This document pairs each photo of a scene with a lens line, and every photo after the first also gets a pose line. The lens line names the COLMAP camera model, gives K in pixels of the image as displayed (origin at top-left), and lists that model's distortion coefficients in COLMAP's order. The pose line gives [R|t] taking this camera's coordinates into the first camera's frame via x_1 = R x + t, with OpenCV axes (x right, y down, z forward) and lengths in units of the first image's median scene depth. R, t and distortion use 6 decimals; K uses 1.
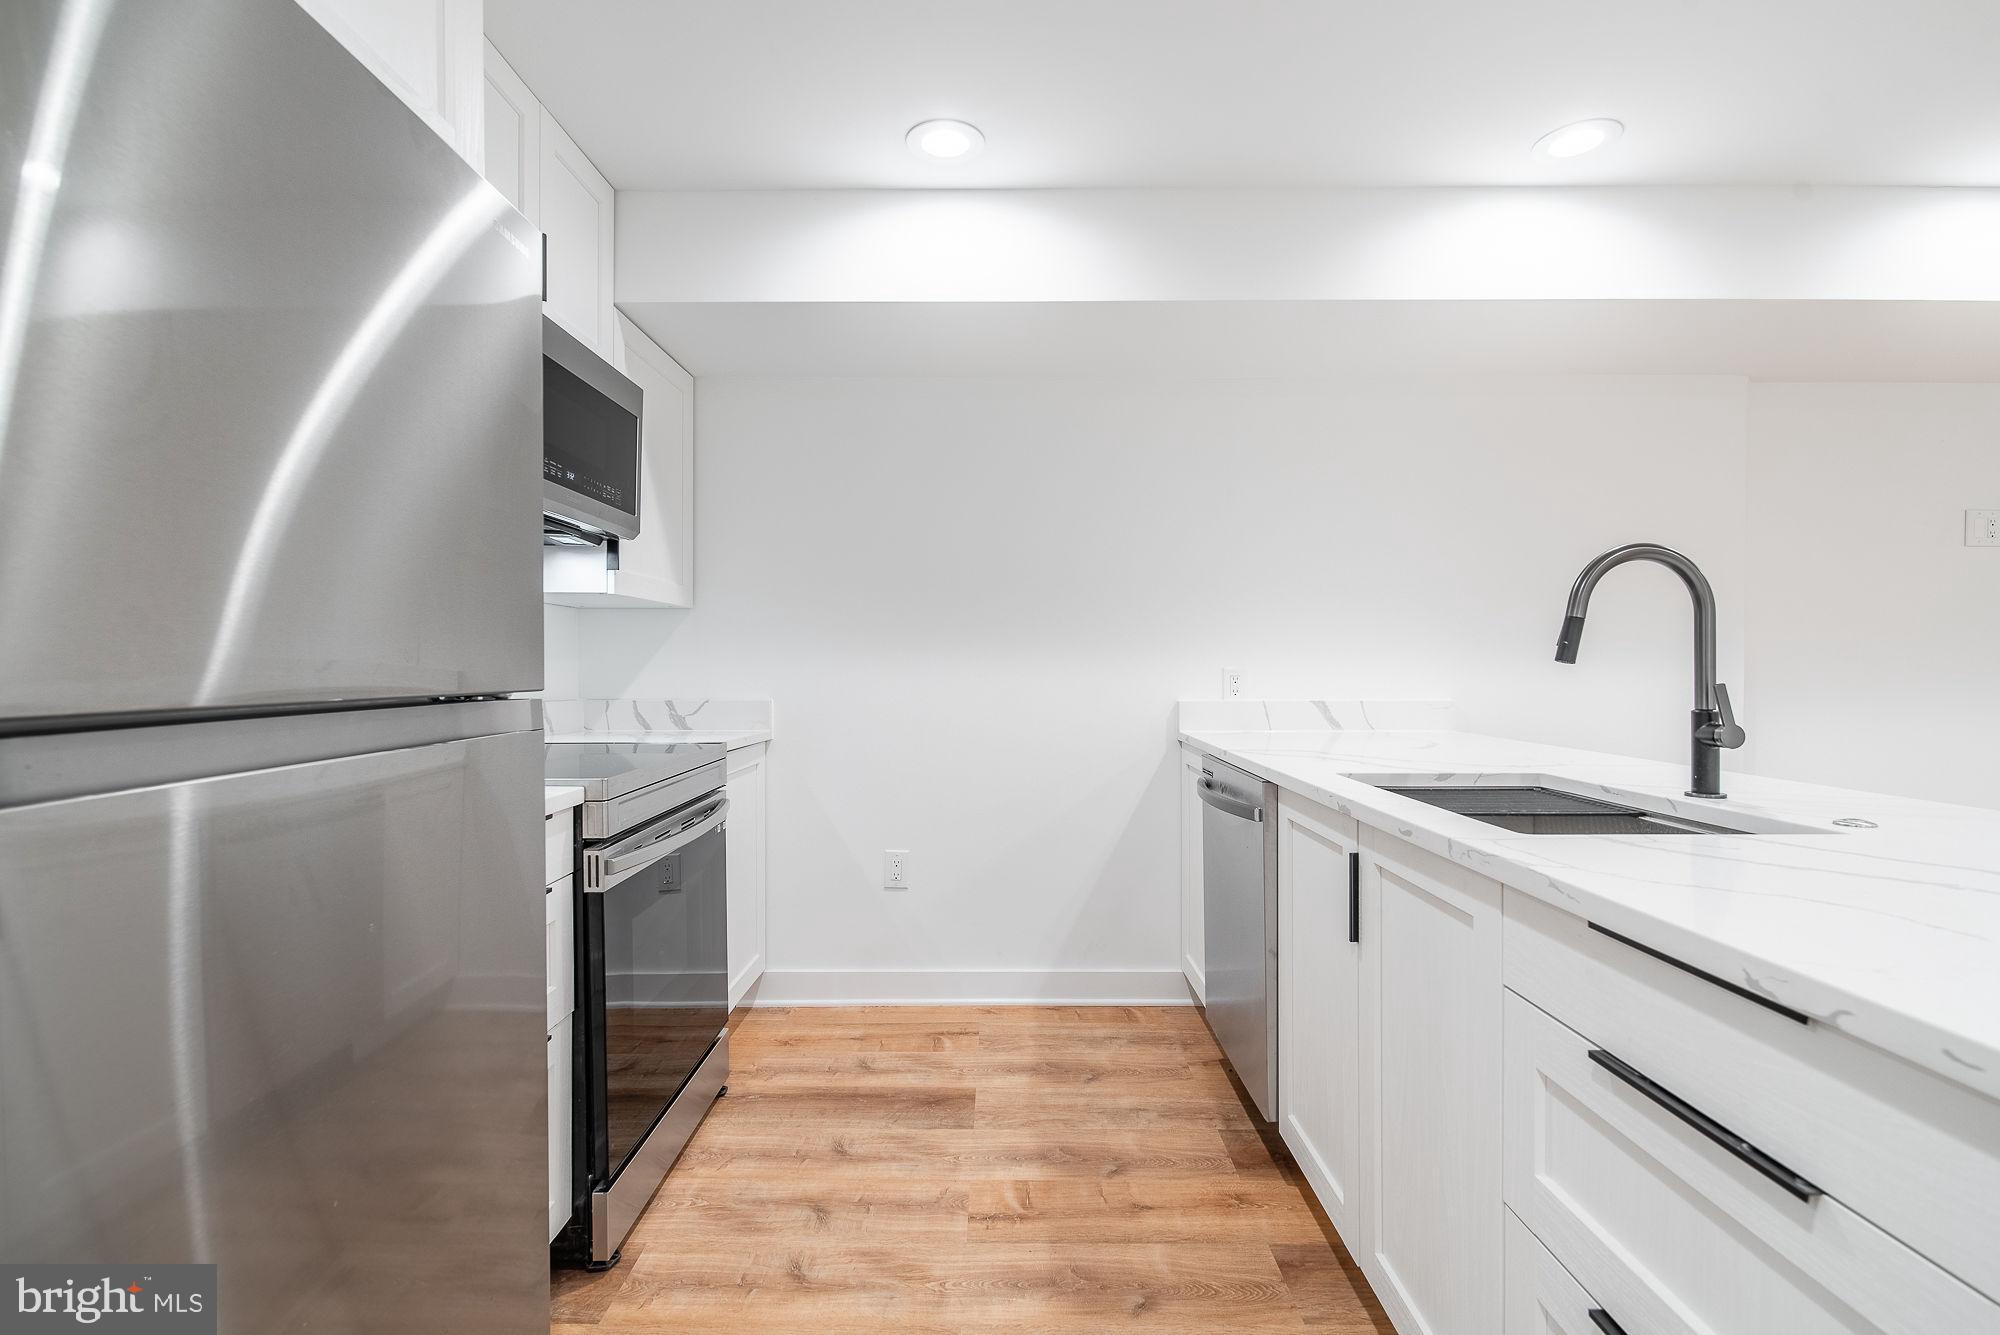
lens RADIAL K [[932.0, 0, 1002.6], [0, 932.0, 674.2], [0, 0, 1]] dist [-0.000291, -0.001022]
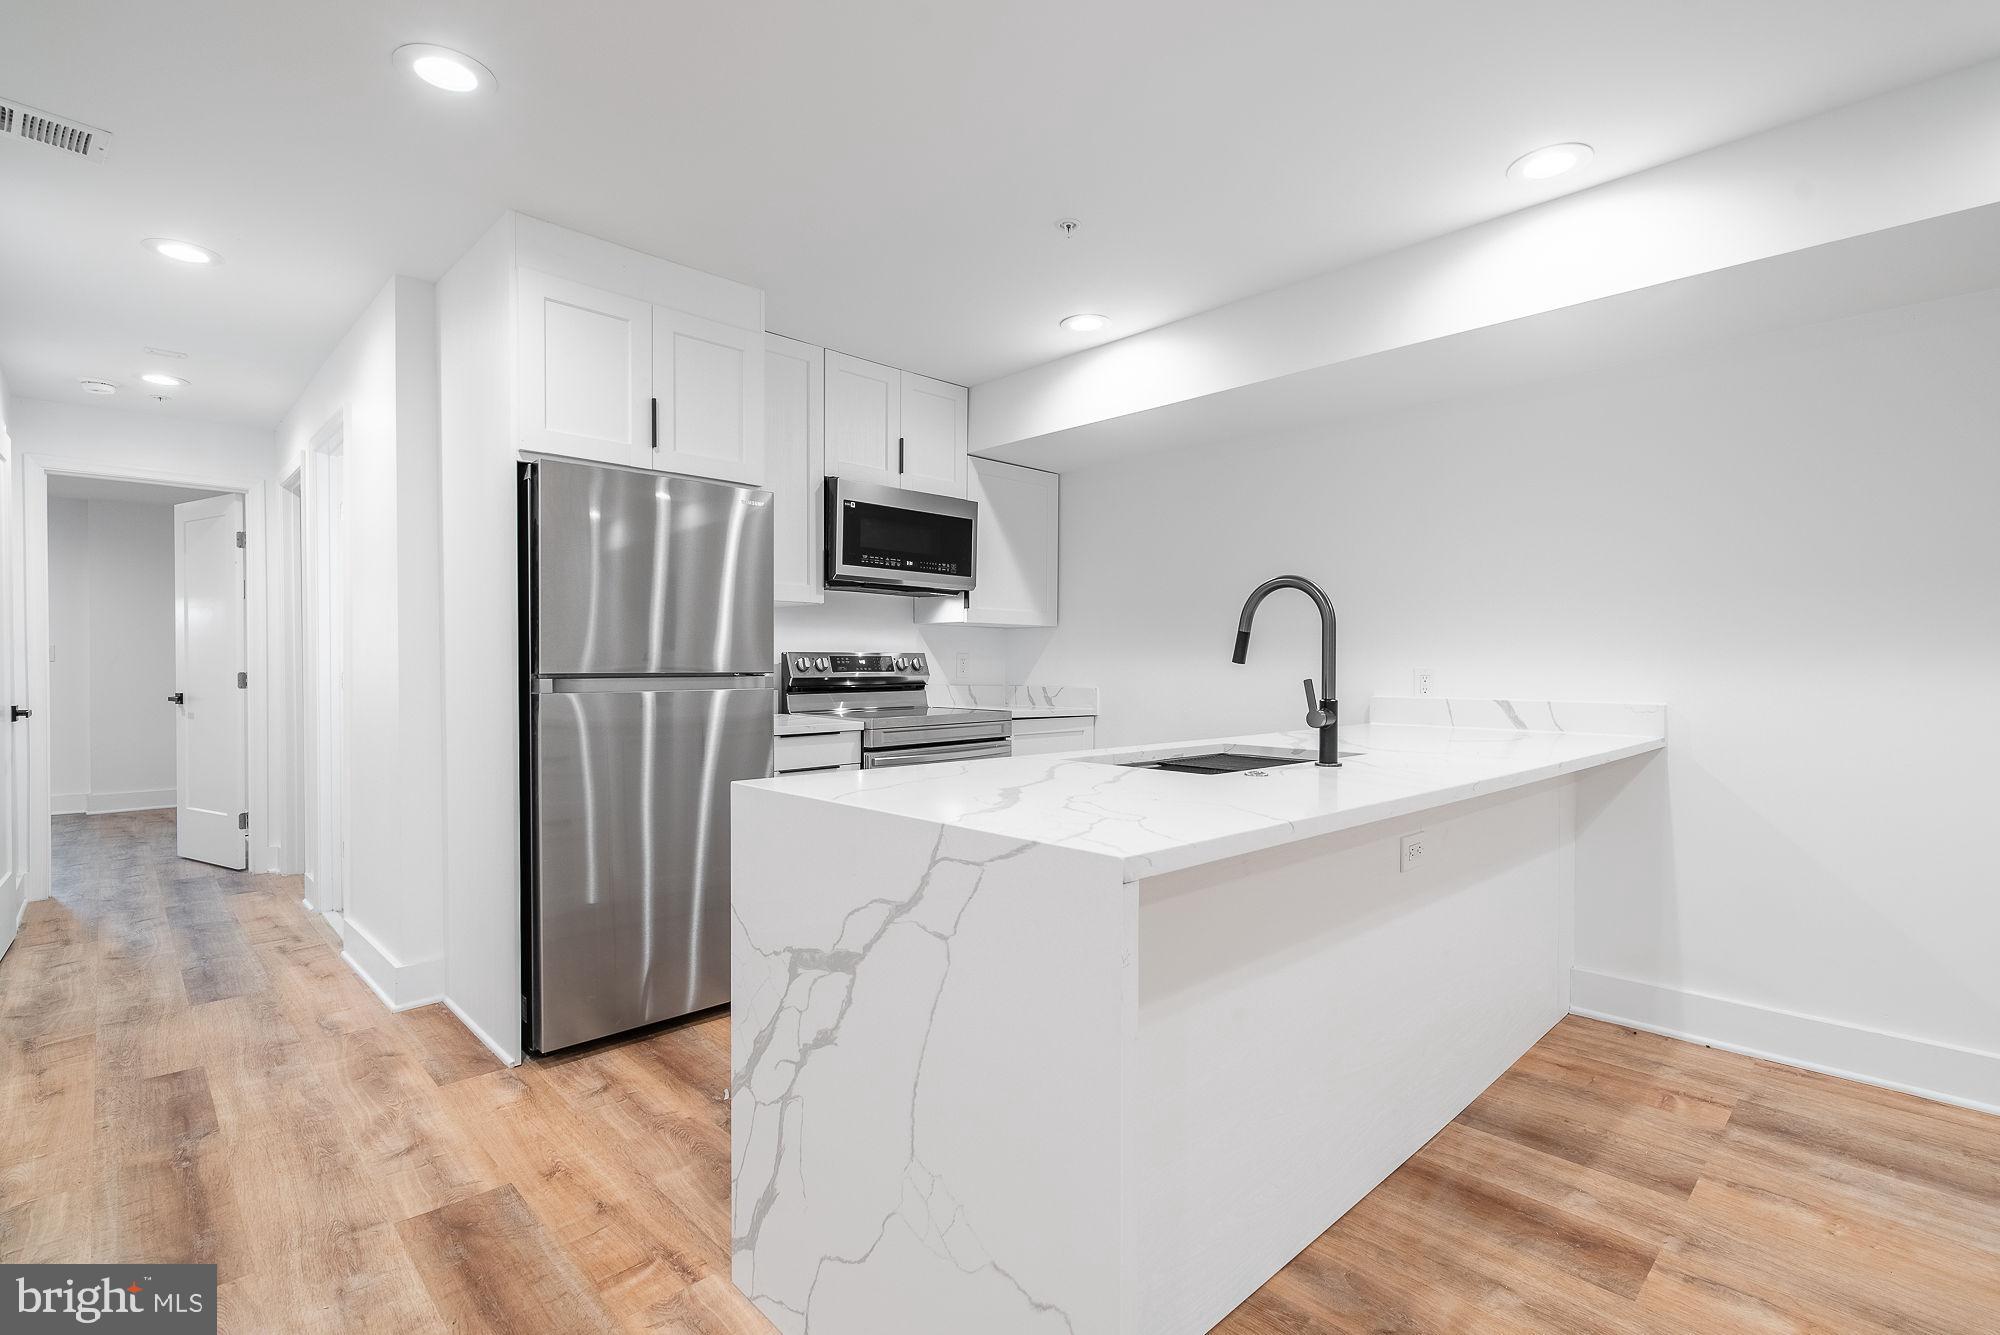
lens RADIAL K [[932.0, 0, 1002.6], [0, 932.0, 674.2], [0, 0, 1]] dist [-0.000291, -0.001022]
pose [[0.696459, 0.010745, -0.717516, 0.870134], [-0.011203, 0.999929, 0.004099, 0.001648], [0.717509, 0.005183, 0.696530, -0.155762]]
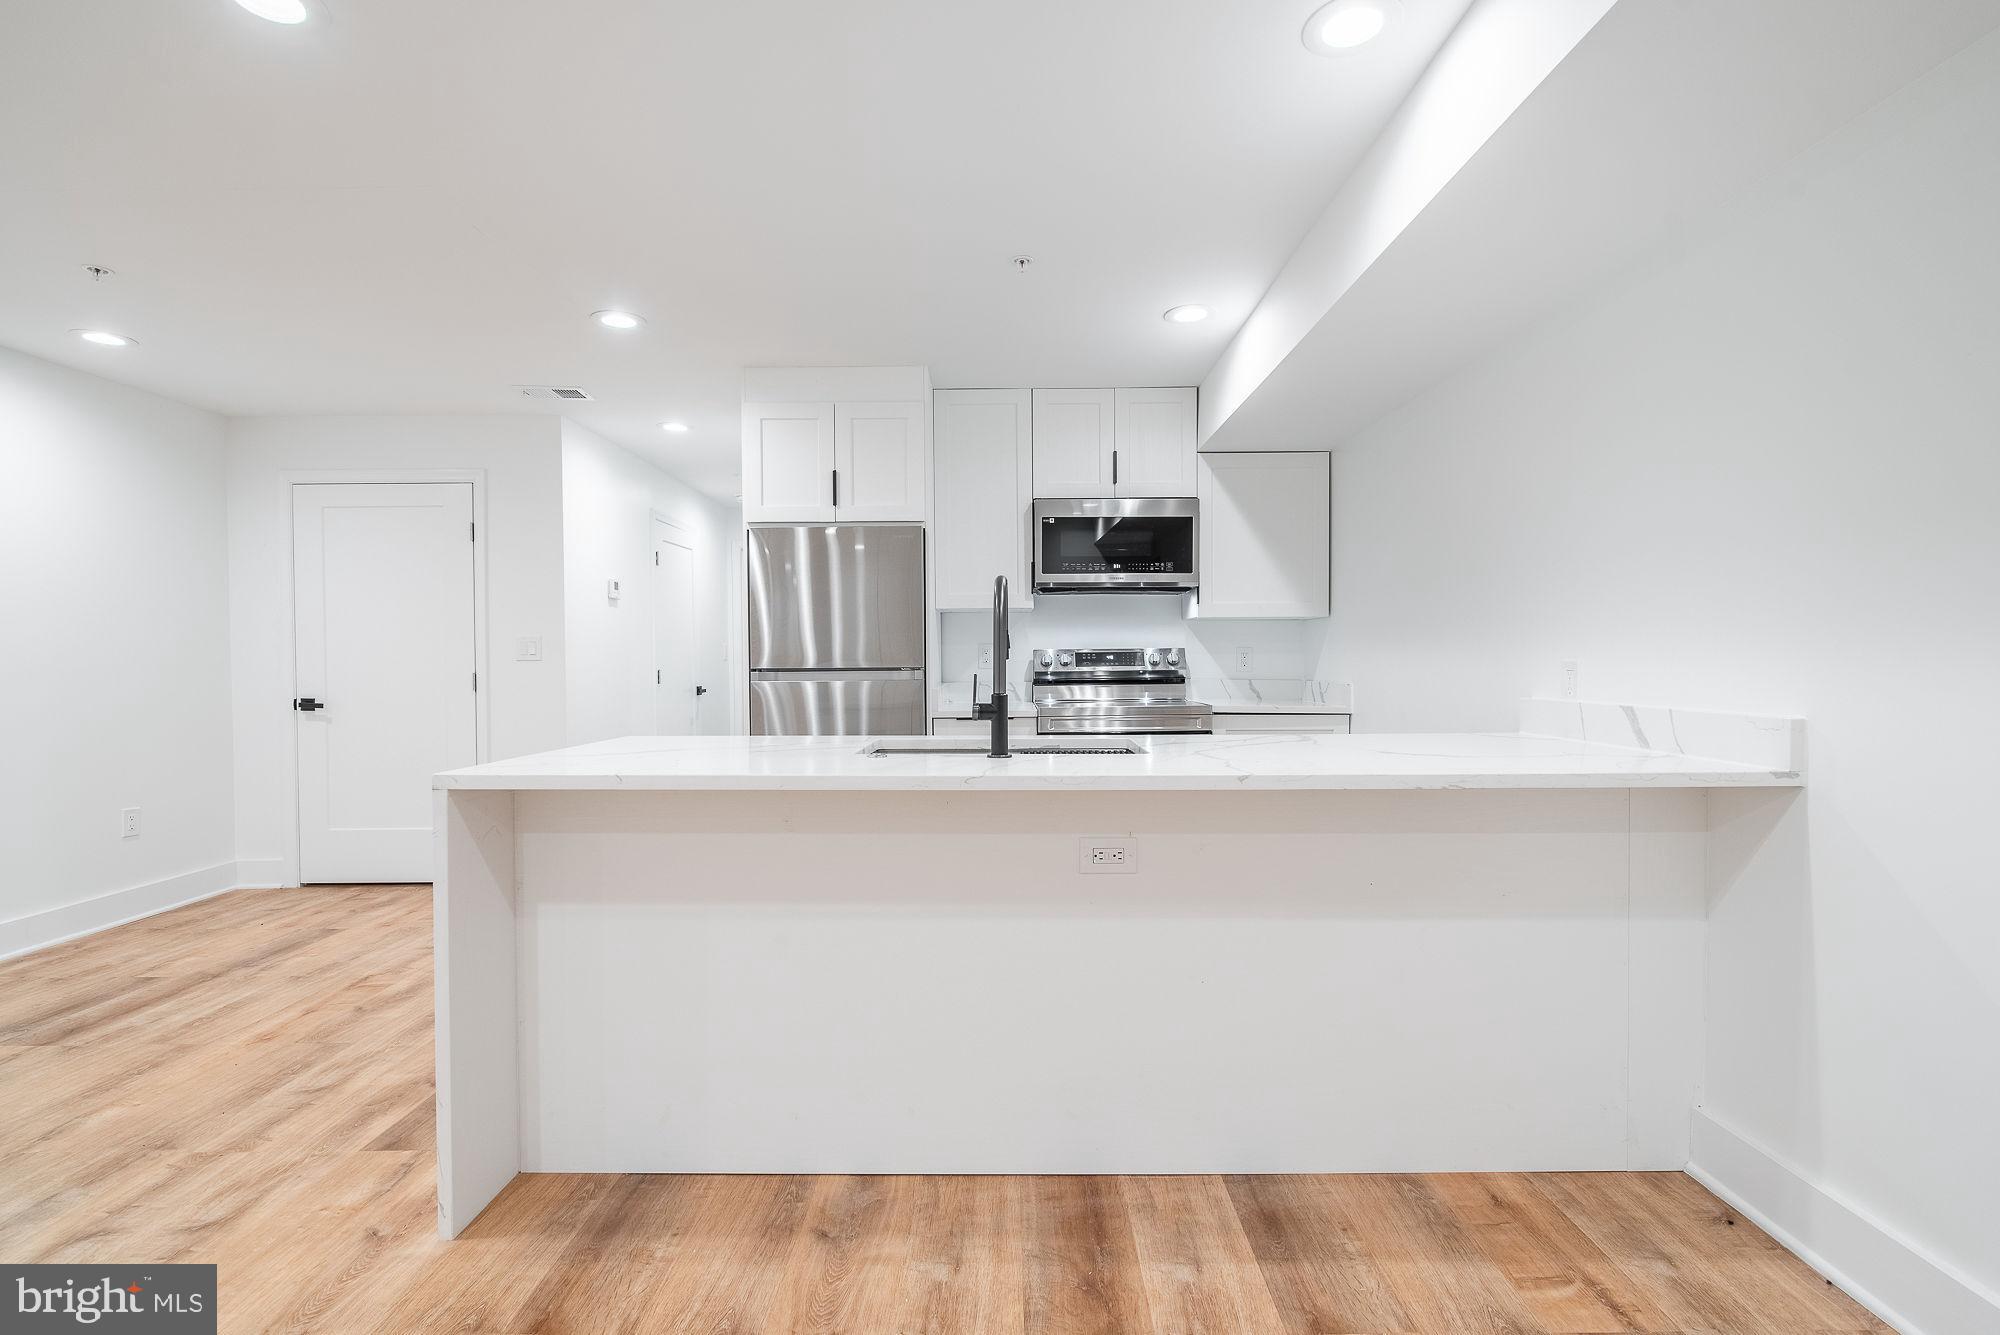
lens RADIAL K [[932.0, 0, 1002.6], [0, 932.0, 674.2], [0, 0, 1]] dist [-0.000291, -0.001022]
pose [[-0.009795, 0.018185, -0.999787, 1.347730], [-0.004735, 0.999823, 0.018232, -0.010014], [0.999941, 0.004913, -0.009707, 0.648147]]
